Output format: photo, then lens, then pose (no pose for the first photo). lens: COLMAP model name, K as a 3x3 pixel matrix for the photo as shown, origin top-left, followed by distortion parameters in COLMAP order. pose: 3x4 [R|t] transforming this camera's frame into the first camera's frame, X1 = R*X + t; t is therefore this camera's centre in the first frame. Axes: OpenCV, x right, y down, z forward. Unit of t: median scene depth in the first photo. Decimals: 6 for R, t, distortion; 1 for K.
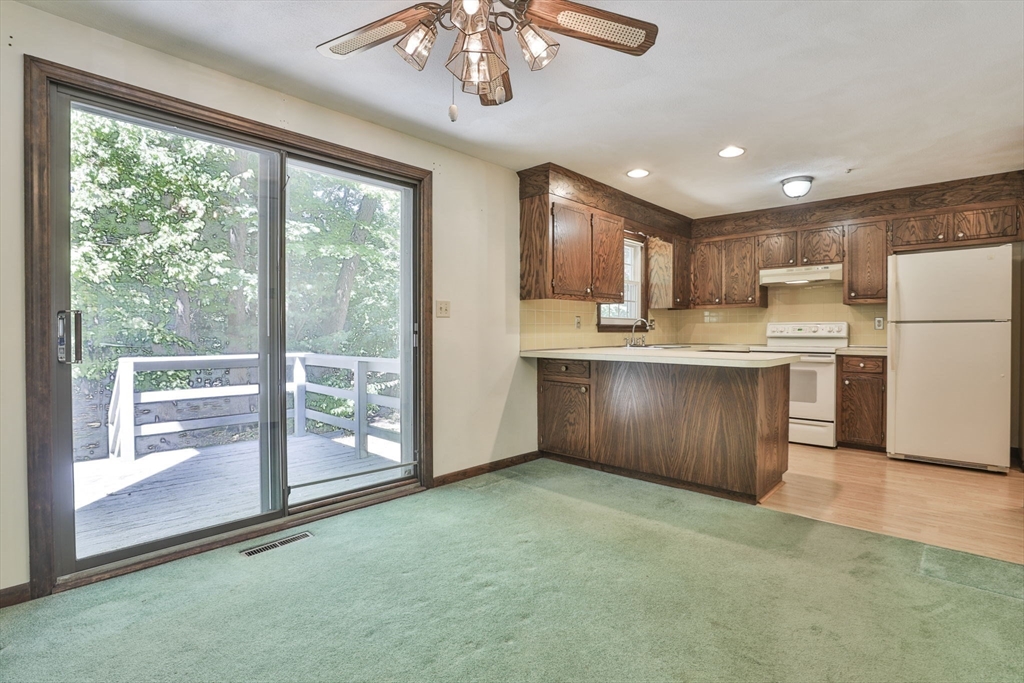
lens RADIAL K [[485.5, 0, 509.1], [0, 485.5, 341.9], [0, 0, 1]] dist [-0.053092, 0.011849]
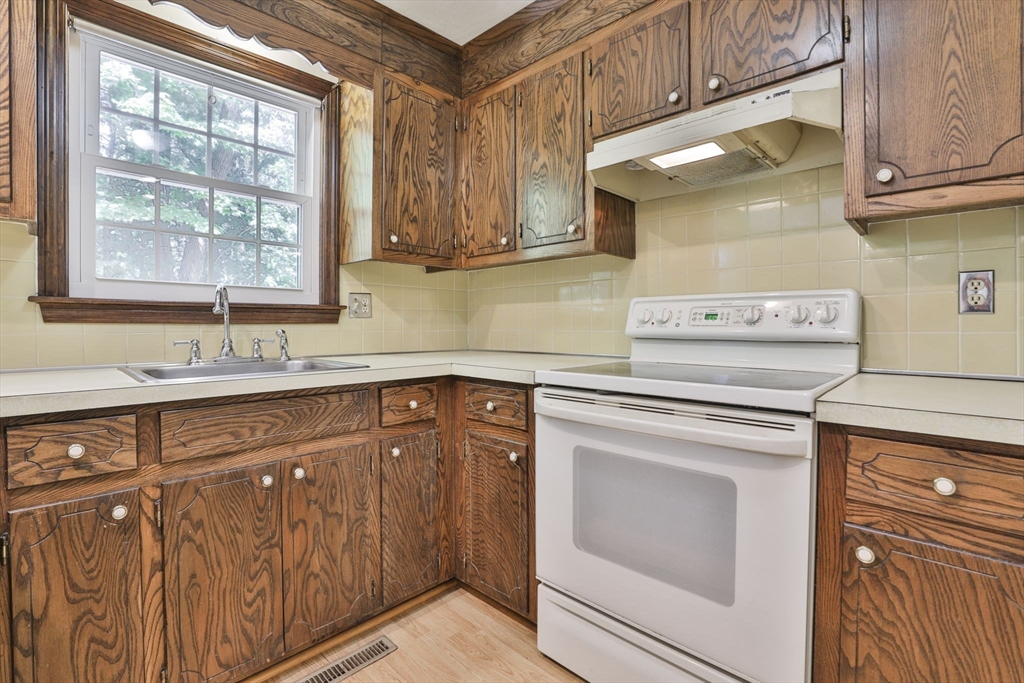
lens RADIAL K [[466.5, 0, 507.8], [0, 466.5, 336.6], [0, 0, 1]] dist [-0.041530, 0.009930]
pose [[0.999982, 0.002125, -0.005536, 0.537990], [-0.002116, 0.999997, 0.001543, -0.013460], [0.005539, -0.001531, 0.999983, 0.773157]]
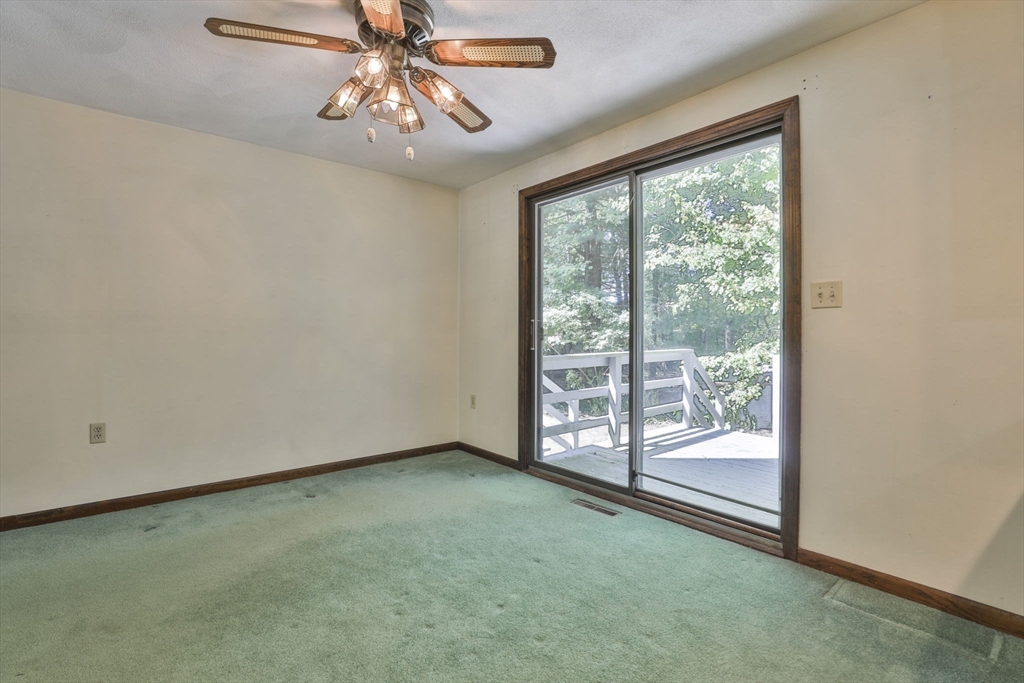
lens RADIAL K [[446.2, 0, 511.7], [0, 446.2, 332.7], [0, 0, 1]] dist [-0.045061, 0.007969]
pose [[-0.080755, 0.000048, -0.996734, 0.338712], [-0.019178, 0.999815, 0.001601, -0.008113], [0.996549, 0.019245, -0.080740, 0.457421]]
